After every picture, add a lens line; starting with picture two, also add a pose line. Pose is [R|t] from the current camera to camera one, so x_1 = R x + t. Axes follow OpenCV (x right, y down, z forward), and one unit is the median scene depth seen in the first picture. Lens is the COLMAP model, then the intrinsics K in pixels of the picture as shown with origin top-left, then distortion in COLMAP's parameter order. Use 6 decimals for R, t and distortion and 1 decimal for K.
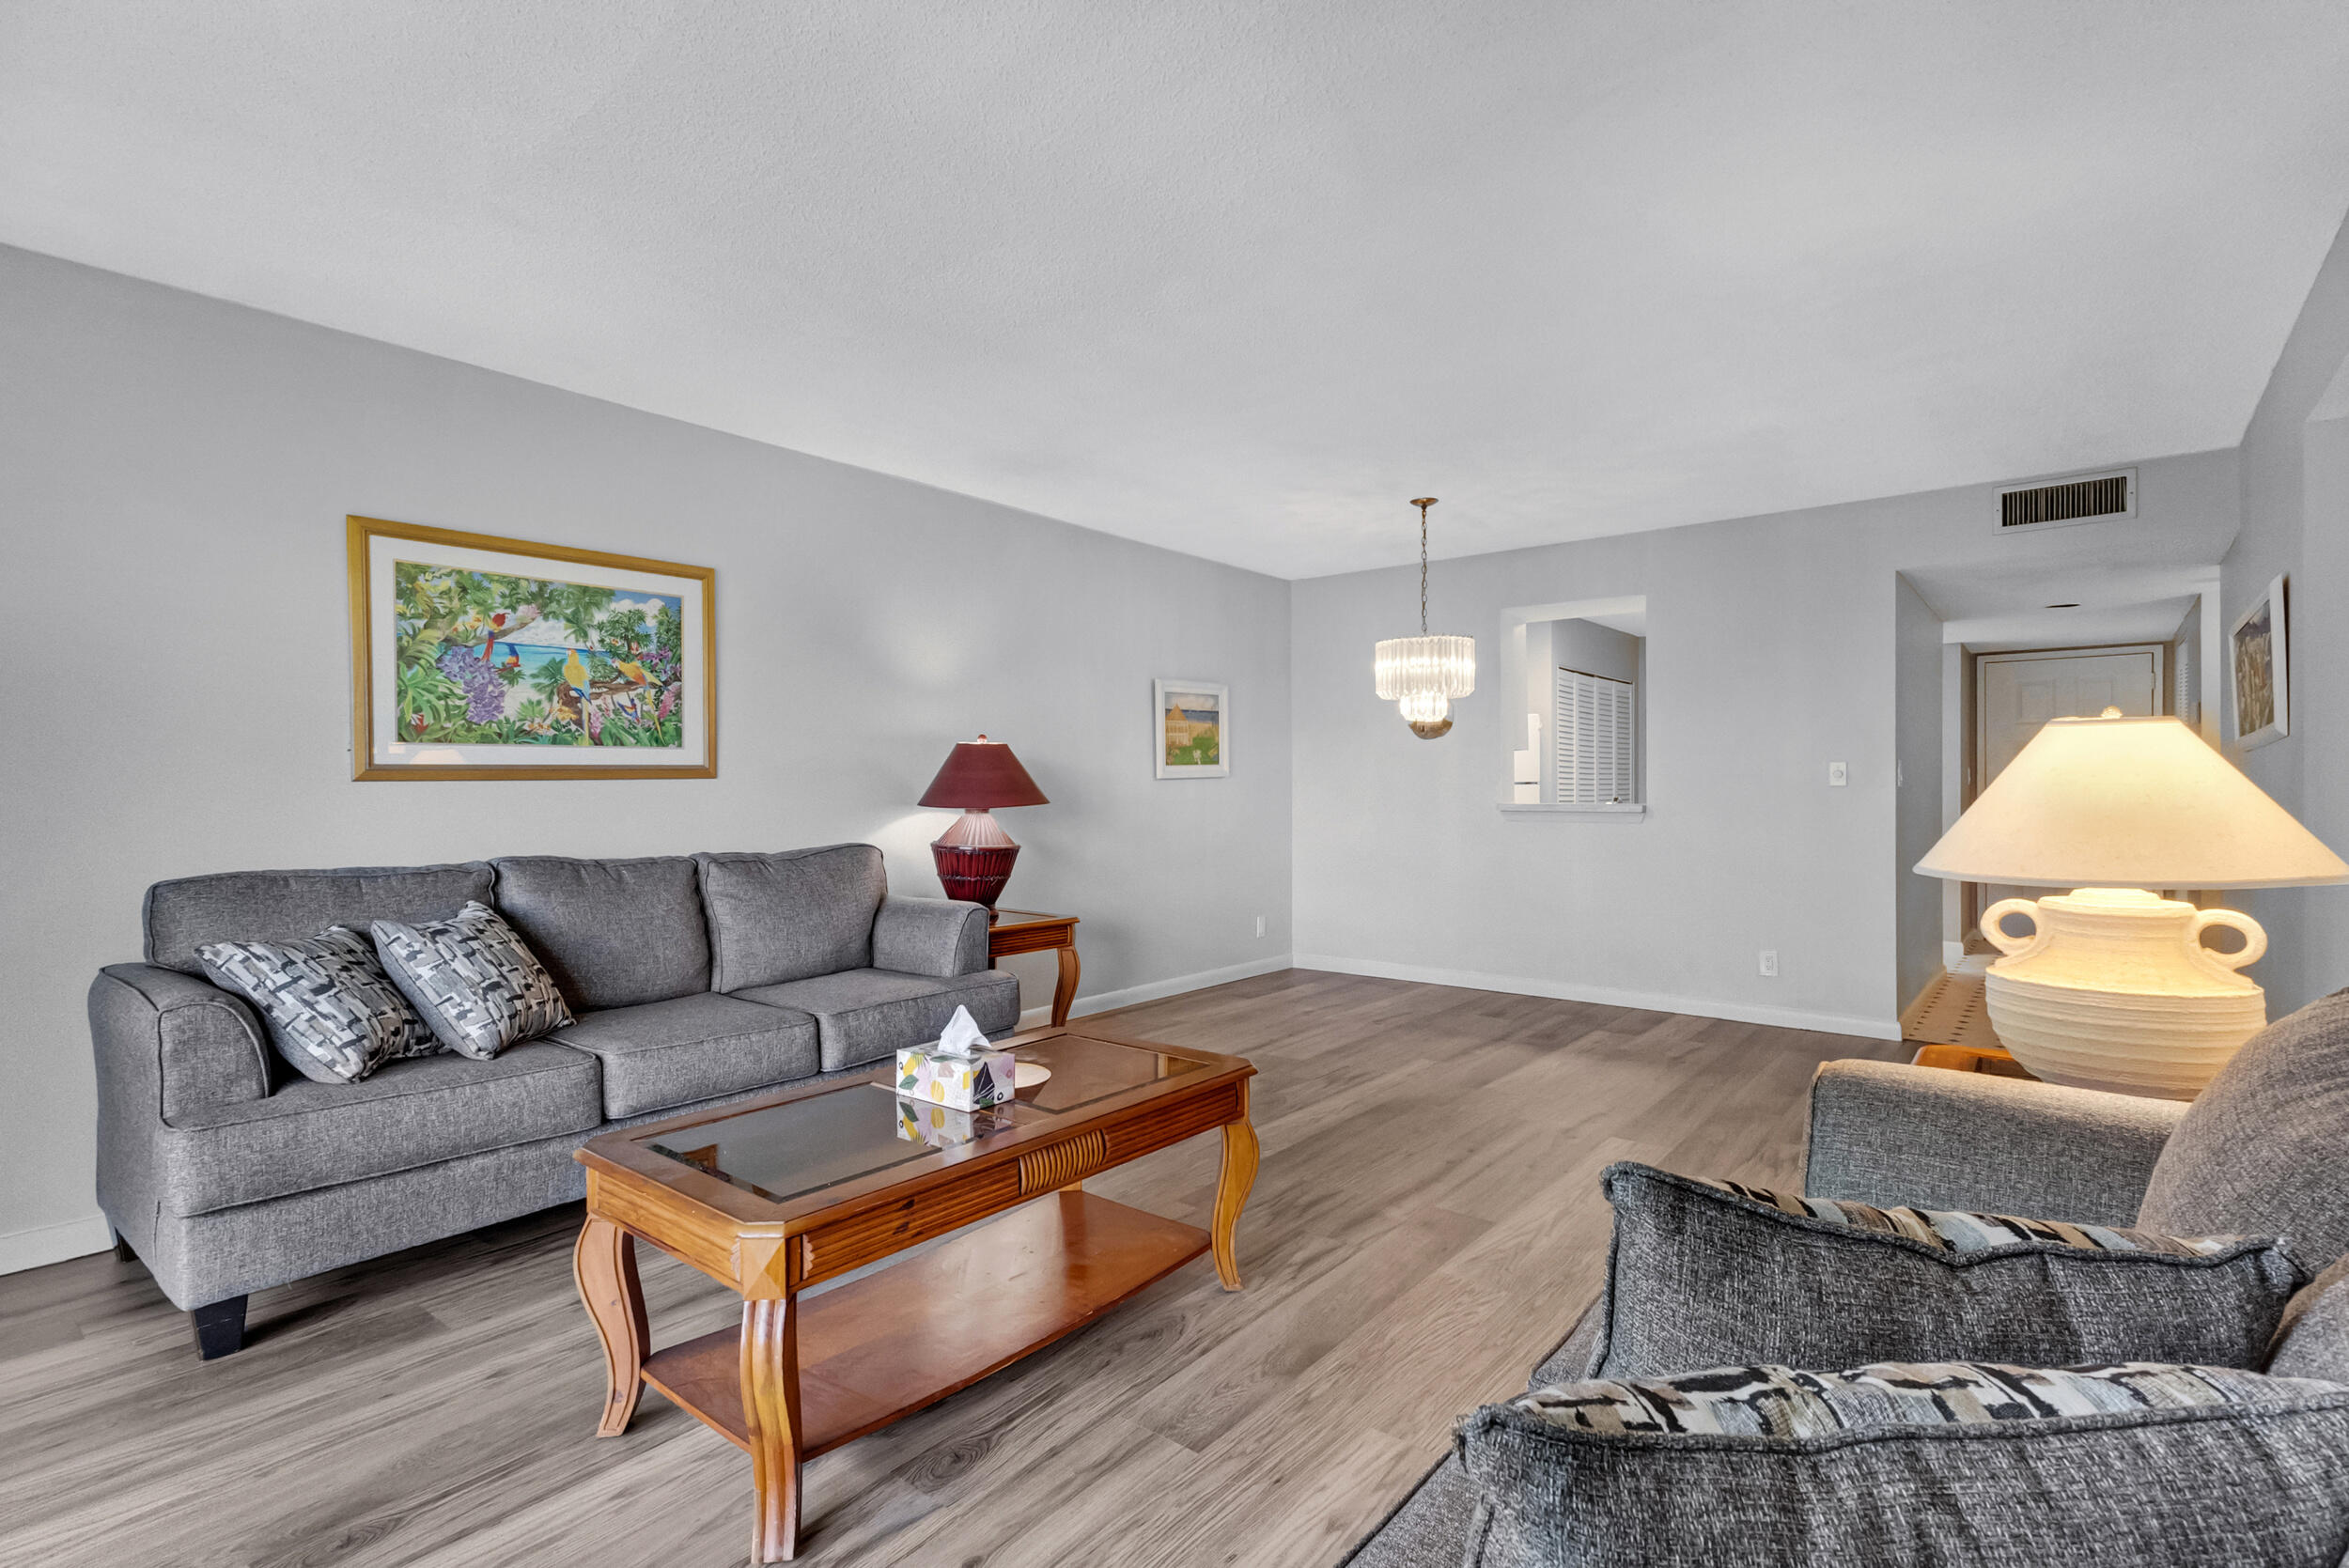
lens RADIAL K [[1138.9, 0, 1173.4], [0, 1138.9, 785.8], [0, 0, 1]] dist [0.020009, 0.000062]
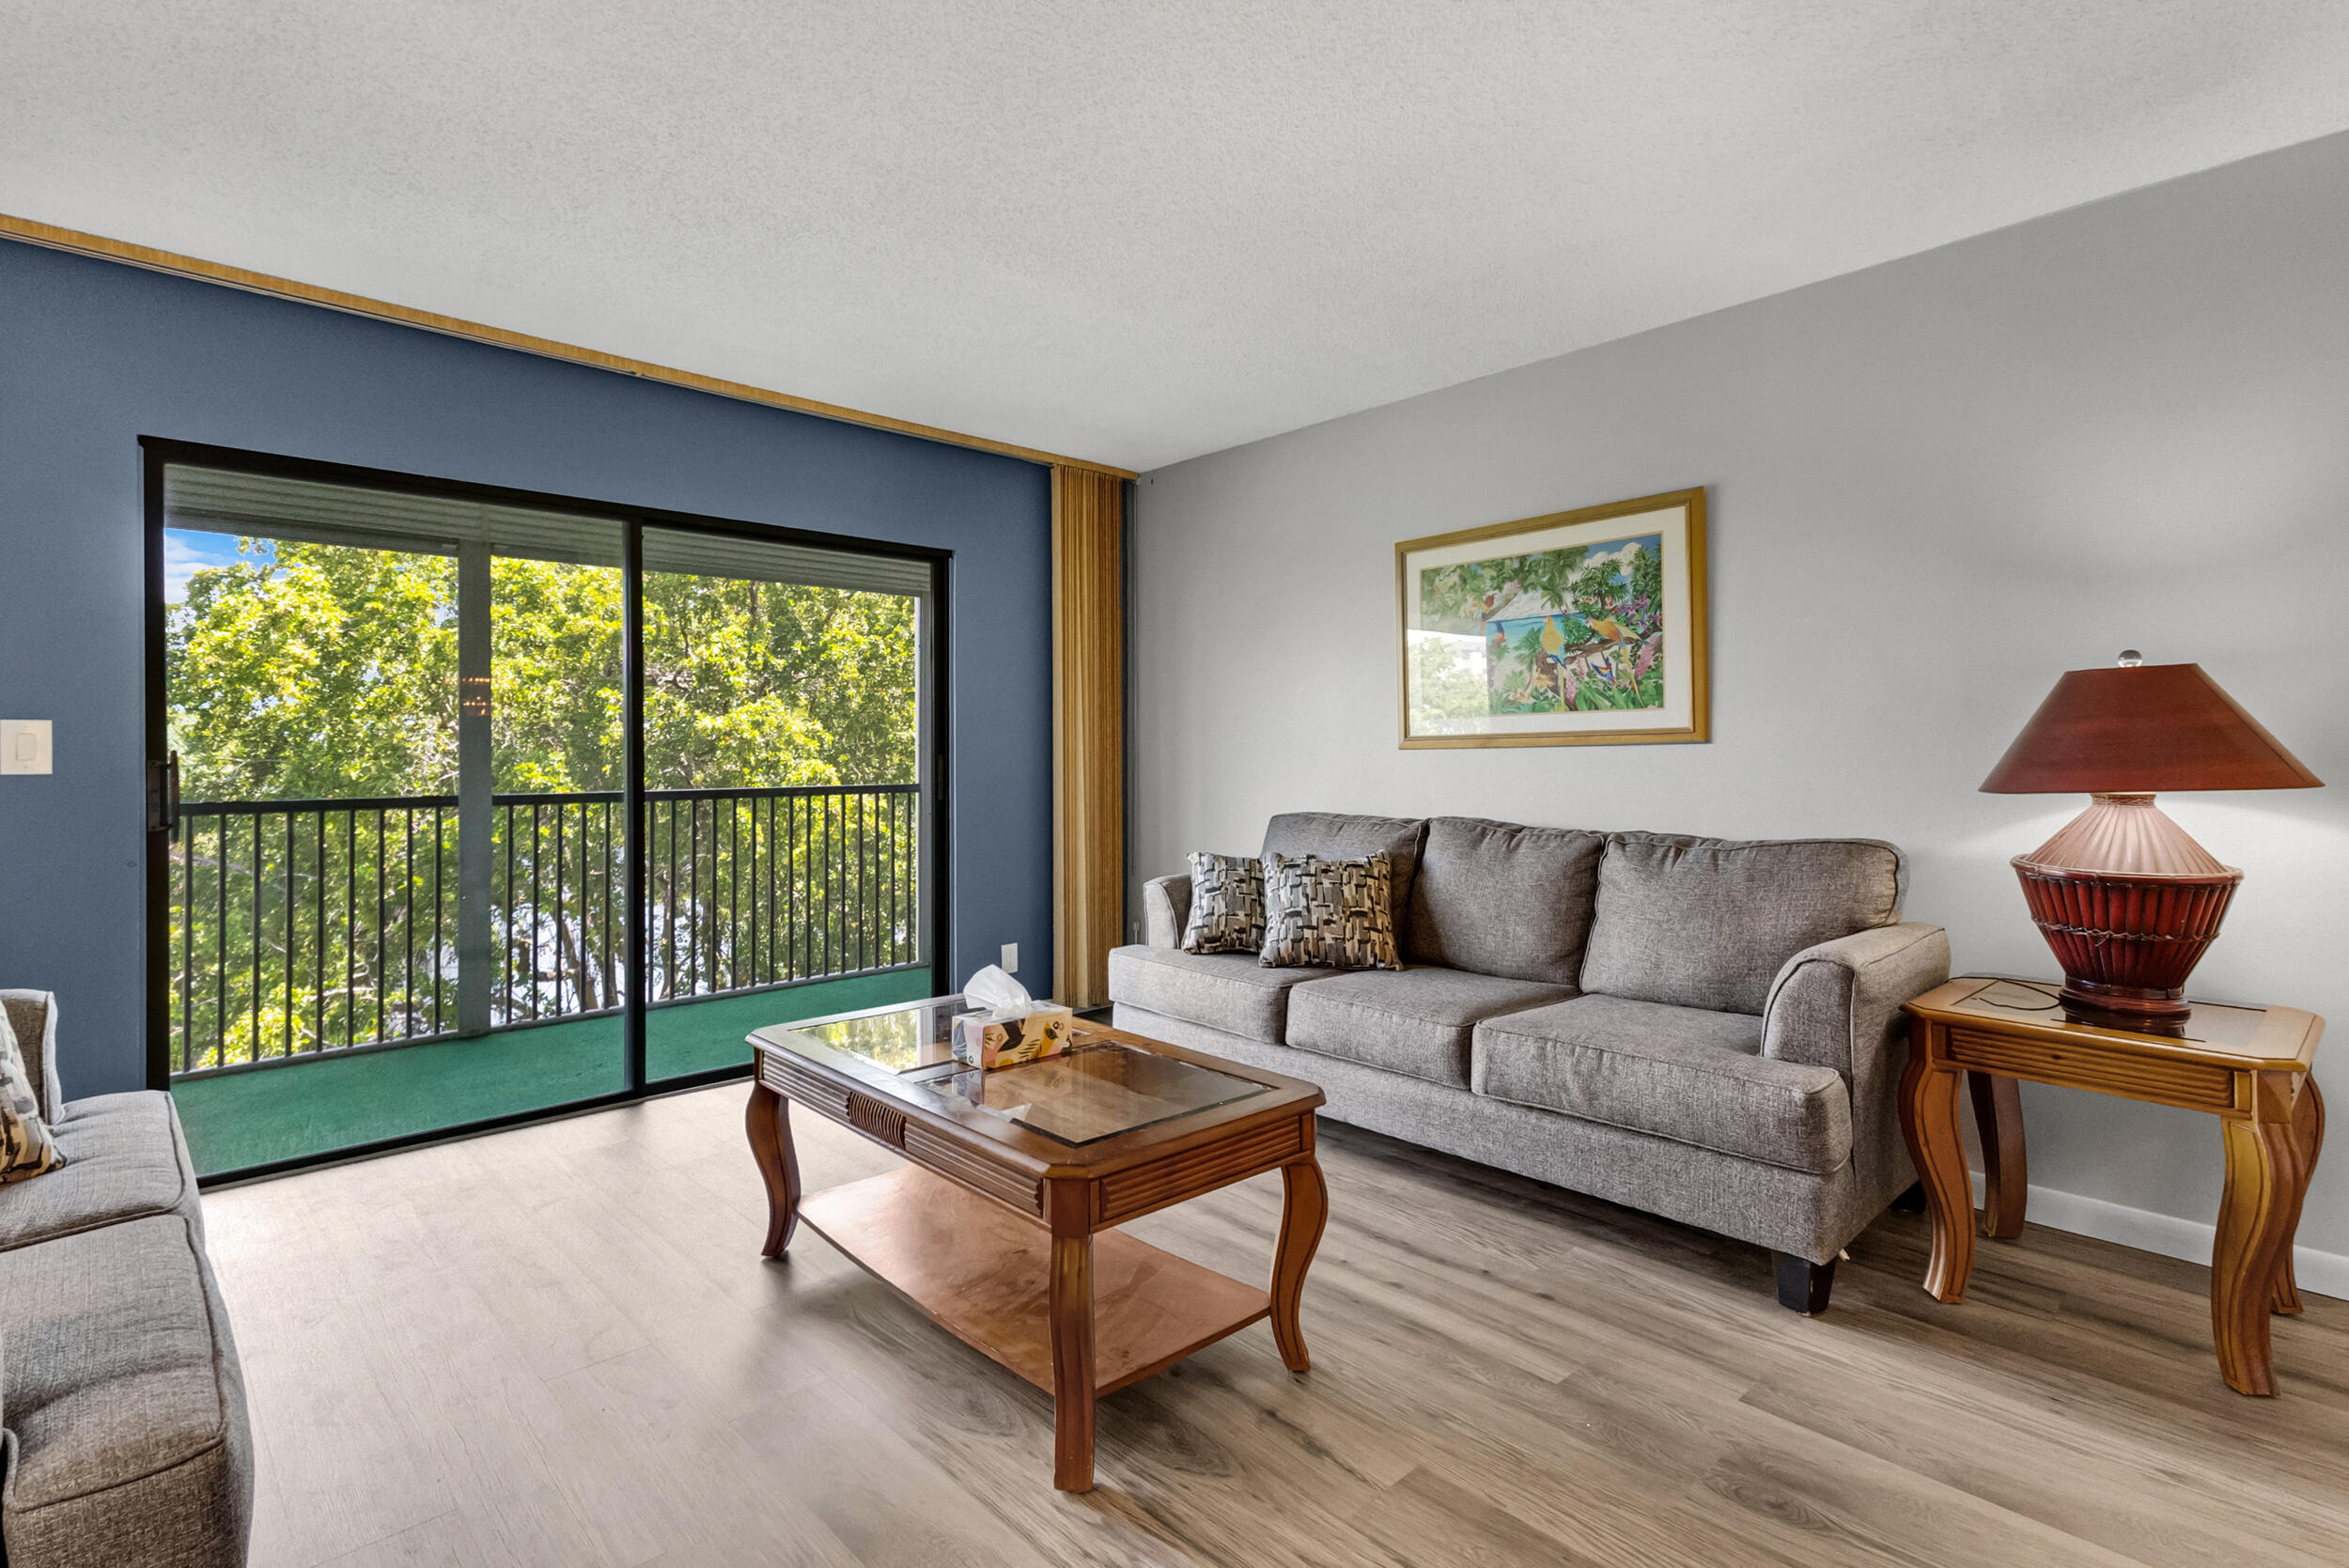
lens RADIAL K [[1138.9, 0, 1147.4], [0, 1138.9, 737.2], [0, 0, 1]] dist [0.020009, 0.000062]
pose [[-0.147967, -0.022390, -0.988739, 0.499870], [-0.005981, 0.999746, -0.021745, 0.009755], [0.988974, 0.002696, -0.148063, 0.788723]]
